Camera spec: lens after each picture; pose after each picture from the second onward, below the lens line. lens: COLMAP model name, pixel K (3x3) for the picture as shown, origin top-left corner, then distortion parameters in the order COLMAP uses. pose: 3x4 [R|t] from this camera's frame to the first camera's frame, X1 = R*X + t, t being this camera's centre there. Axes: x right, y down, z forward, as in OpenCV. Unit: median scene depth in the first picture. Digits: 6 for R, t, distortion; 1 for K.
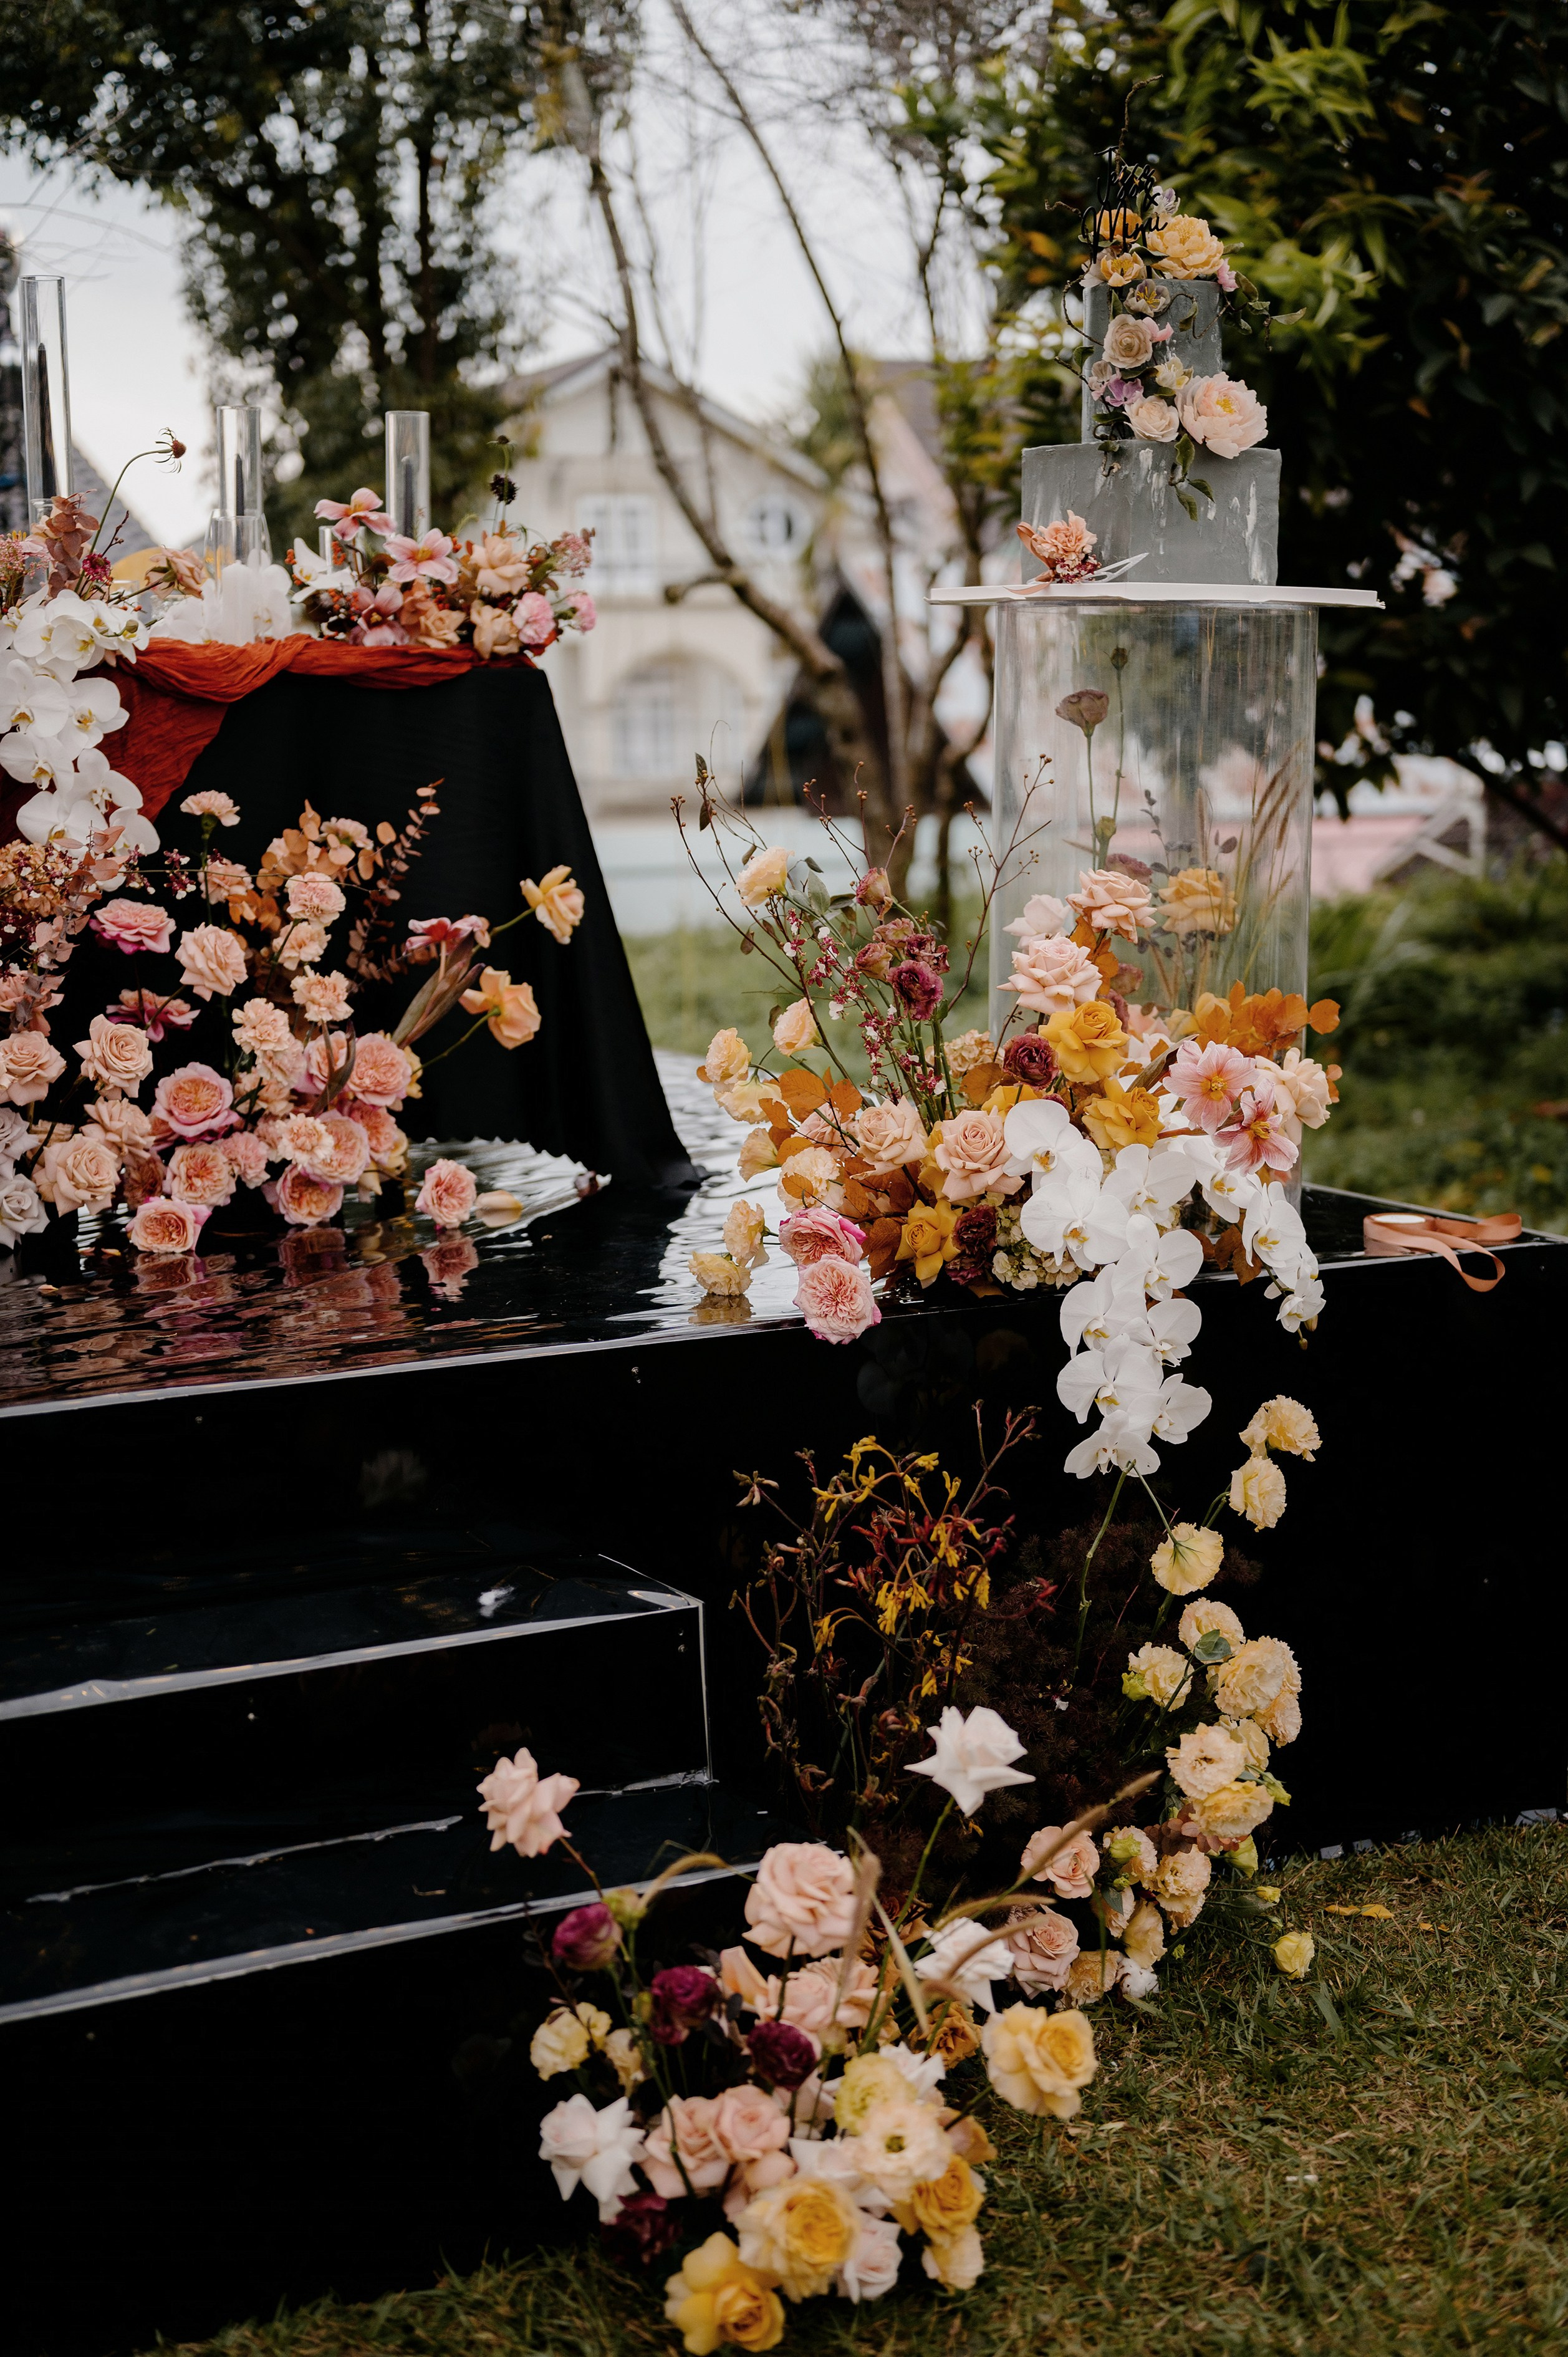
lens RADIAL K [[3256.2, 0, 731.3], [0, 3256.2, 1203.2], [0, 0, 1]] dist [-0.002319, -0.058729]
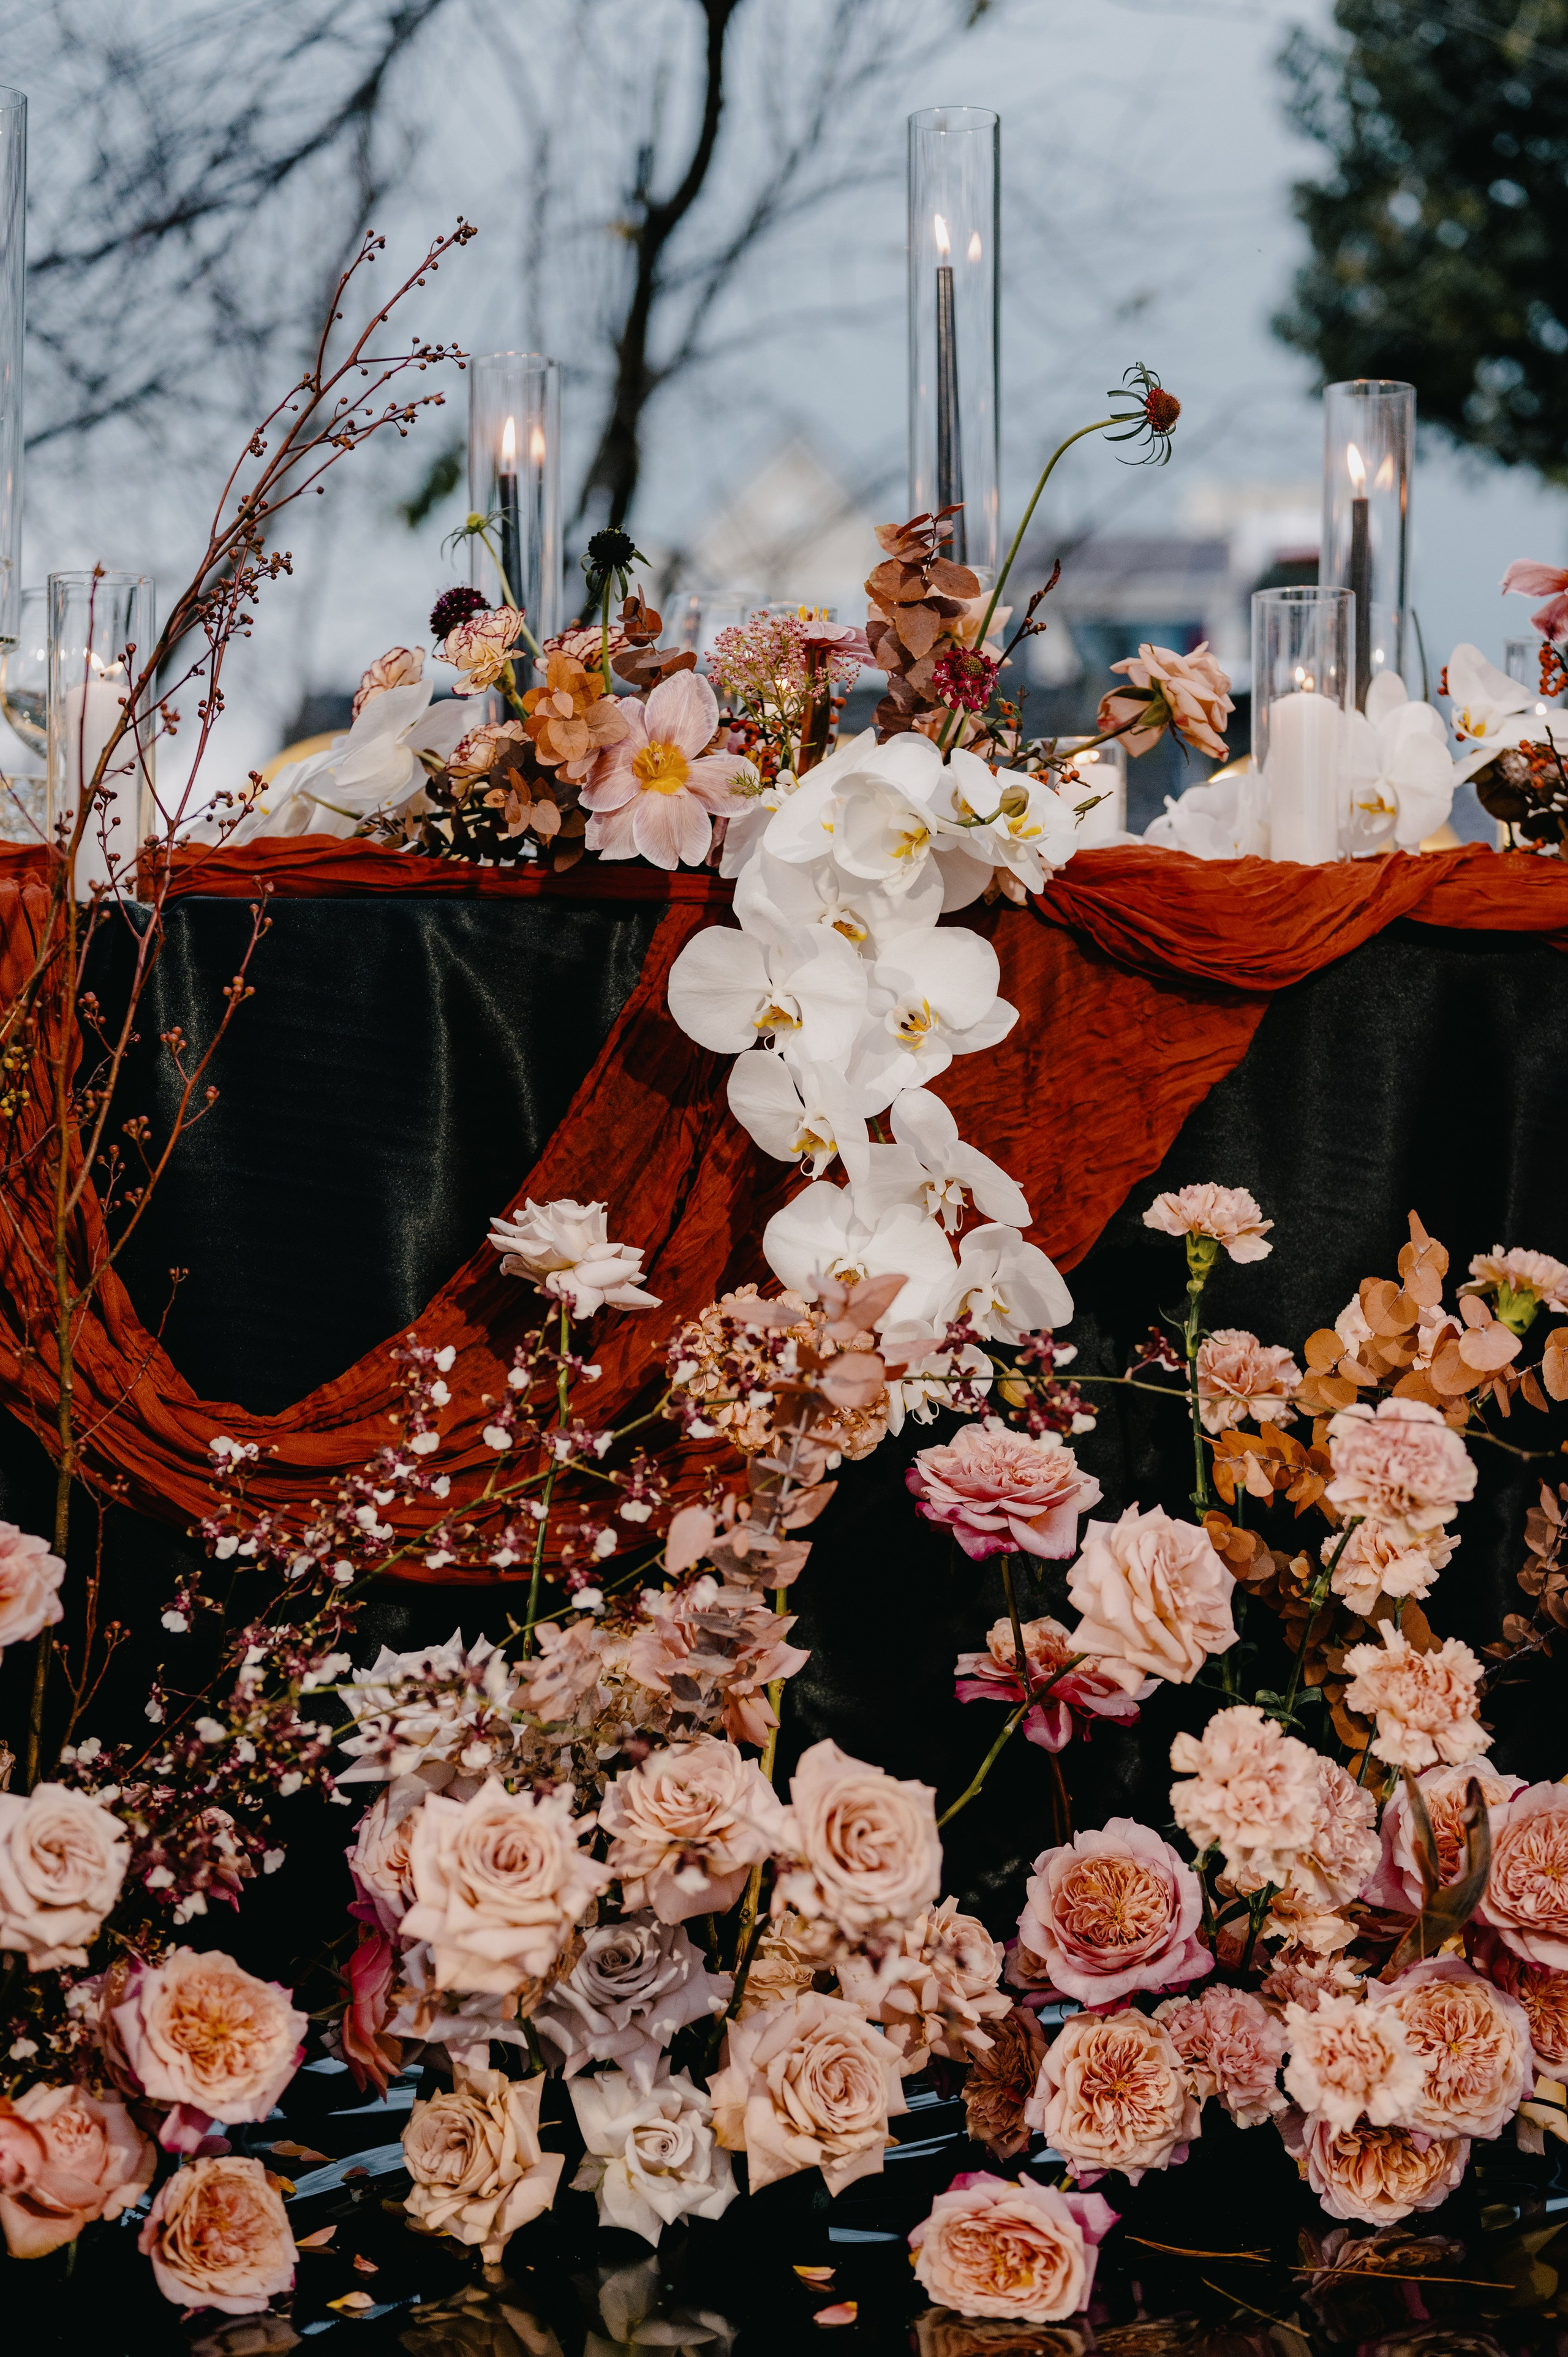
lens RADIAL K [[3256.3, 0, 731.3], [0, 3256.3, 1203.2], [0, 0, 1]] dist [-0.002319, -0.058729]
pose [[0.912430, 0.024283, -0.408511, -0.039683], [-0.065010, 0.994163, -0.086107, -0.084369], [0.404036, 0.105124, 0.908683, 0.591338]]
